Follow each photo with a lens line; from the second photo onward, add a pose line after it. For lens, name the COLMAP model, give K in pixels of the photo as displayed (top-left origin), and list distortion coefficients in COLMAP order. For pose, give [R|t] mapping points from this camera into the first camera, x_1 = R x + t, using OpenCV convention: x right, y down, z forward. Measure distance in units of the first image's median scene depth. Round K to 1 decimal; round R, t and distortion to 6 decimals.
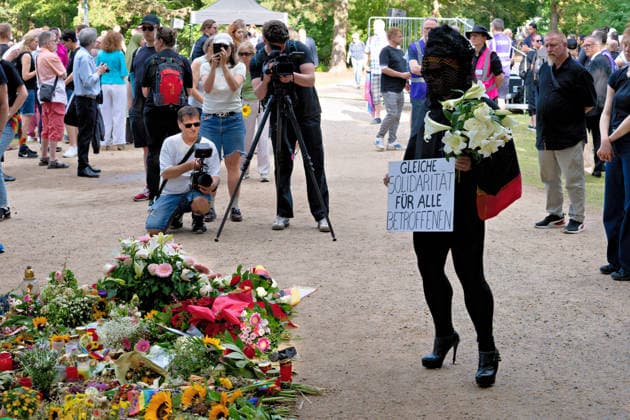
lens RADIAL K [[1215.6, 0, 314.7], [0, 1215.6, 210.1], [0, 0, 1]] dist [-0.103067, 0.000000]
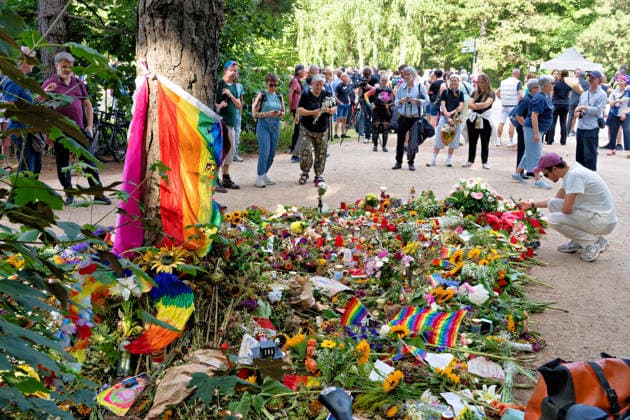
lens RADIAL K [[1215.6, 0, 315.0], [0, 1215.6, 209.8], [0, 0, 1]] dist [-0.103067, 0.000000]
pose [[0.865223, 0.092737, -0.492736, 0.636238], [-0.092568, 0.995398, 0.024796, 0.047945], [0.492768, 0.024158, 0.869825, -0.881631]]
